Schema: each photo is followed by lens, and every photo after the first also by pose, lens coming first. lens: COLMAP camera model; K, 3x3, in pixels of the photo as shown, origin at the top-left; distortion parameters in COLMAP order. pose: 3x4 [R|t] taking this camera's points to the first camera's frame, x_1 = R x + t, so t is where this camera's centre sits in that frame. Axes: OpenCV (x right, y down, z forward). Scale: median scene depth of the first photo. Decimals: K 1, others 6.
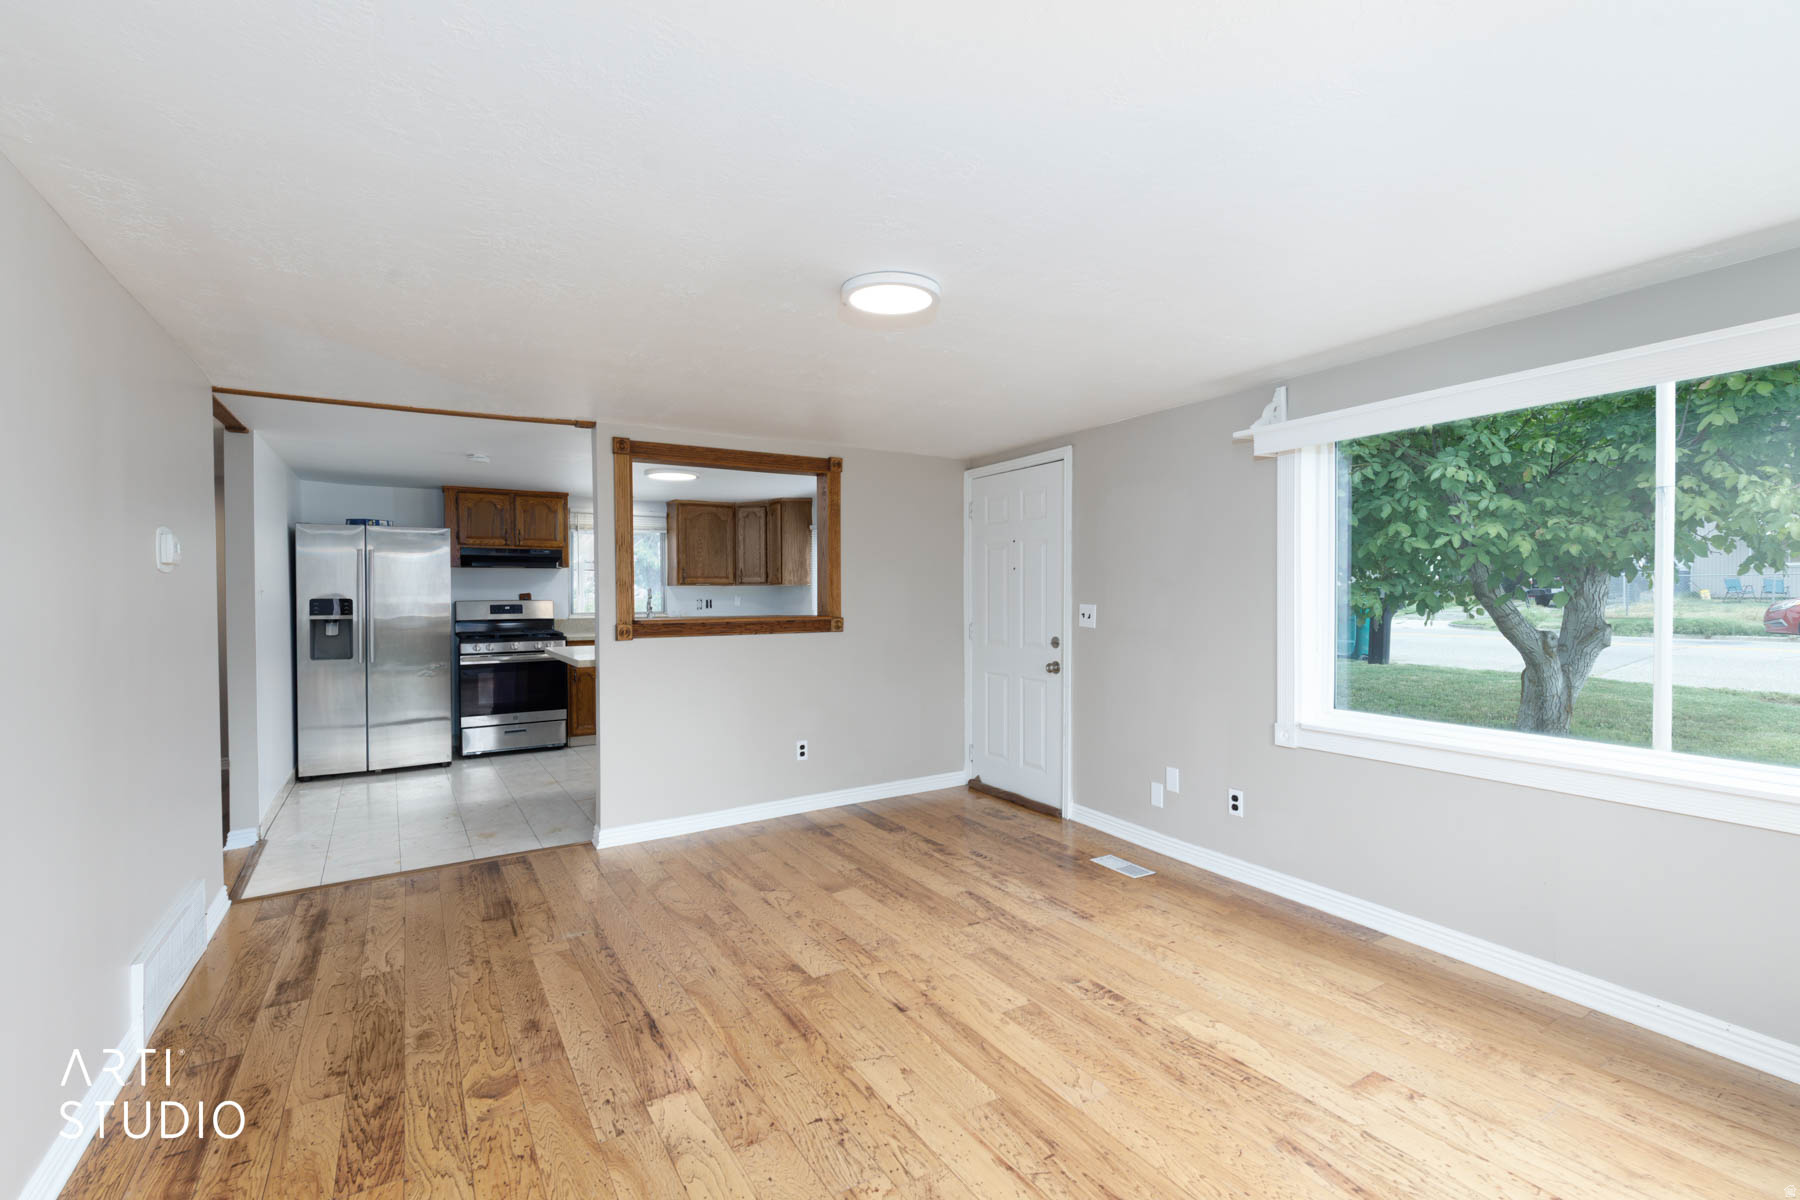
lens RADIAL K [[833.5, 0, 894.1], [0, 833.5, 601.3], [0, 0, 1]] dist [0.012336, -0.000047]
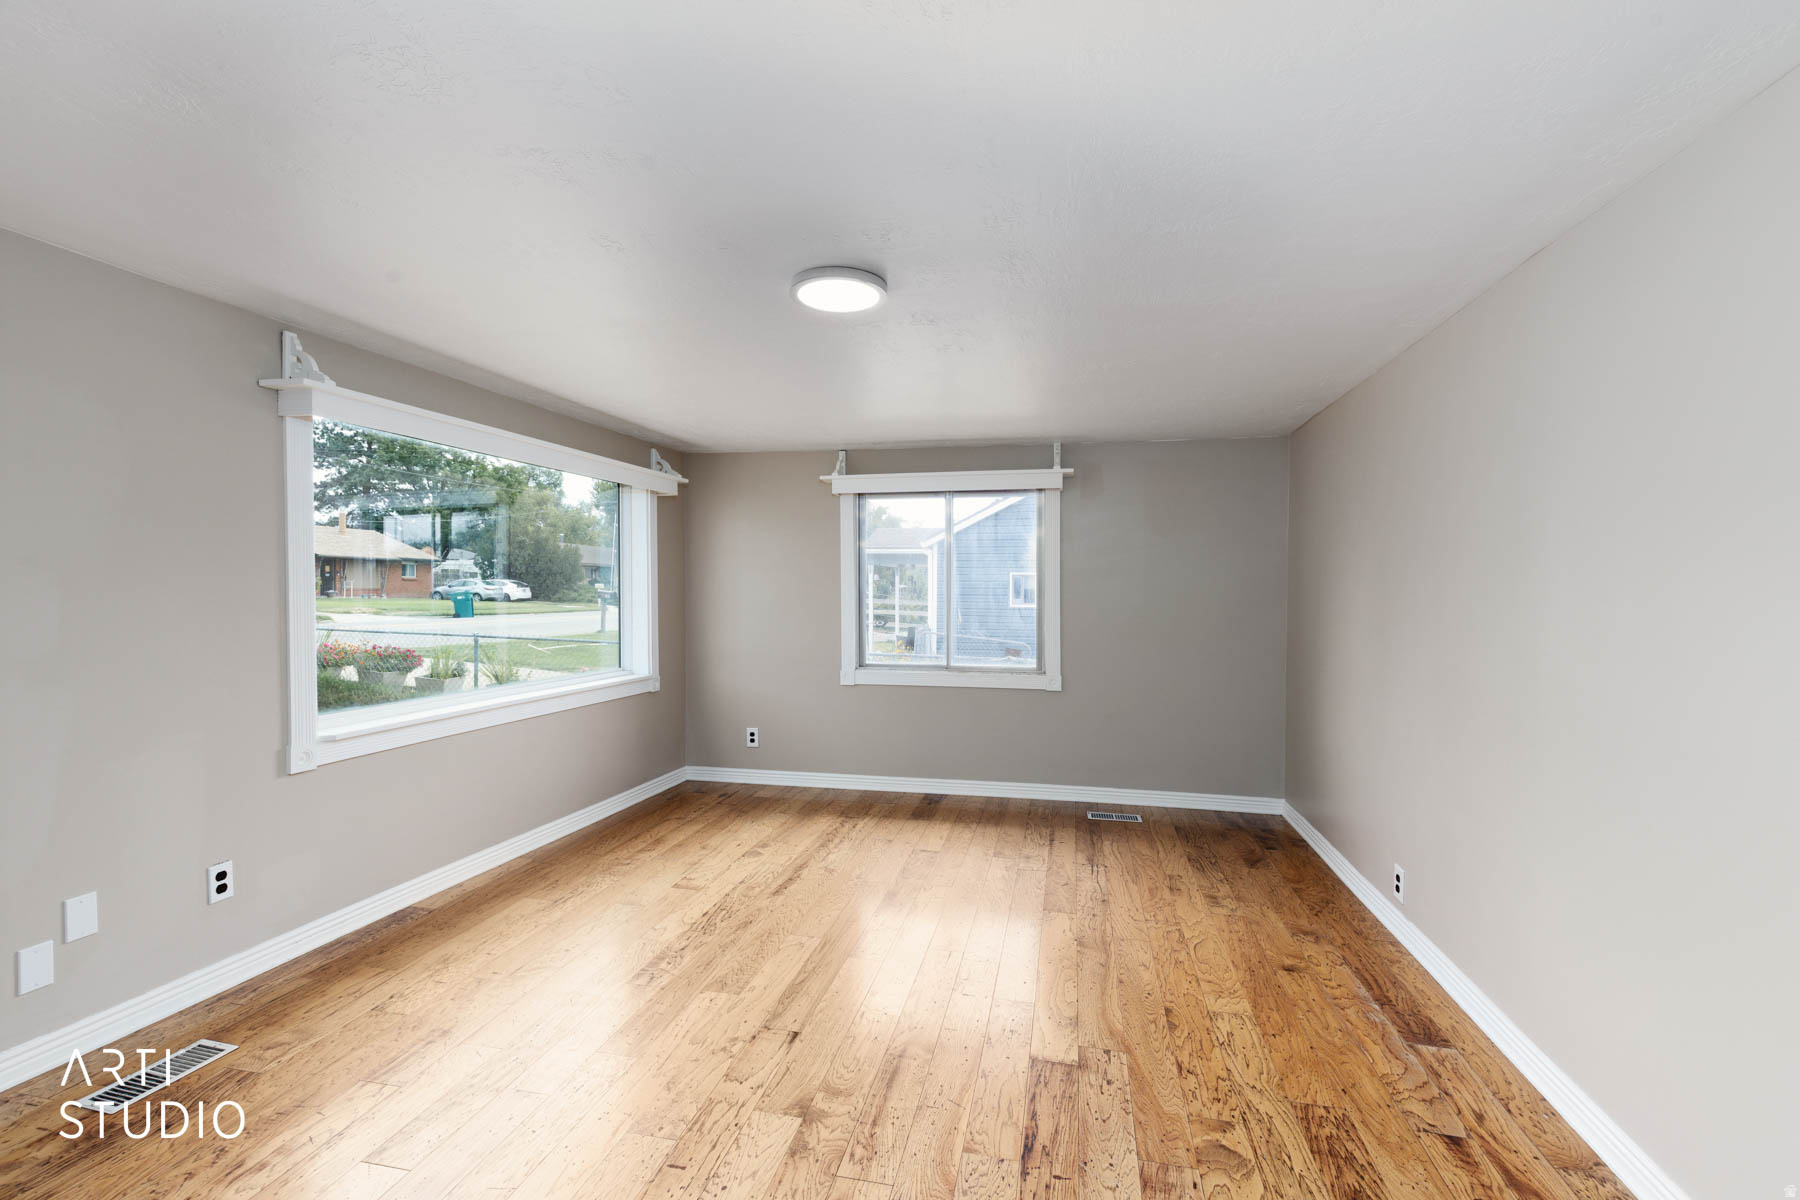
lens RADIAL K [[833.5, 0, 893.6], [0, 833.5, 597.5], [0, 0, 1]] dist [0.012336, -0.000047]
pose [[-0.735307, -0.003658, 0.677724, -0.725741], [0.005794, 0.999915, 0.011684, -0.008792], [-0.677709, 0.012518, -0.735224, 1.662072]]
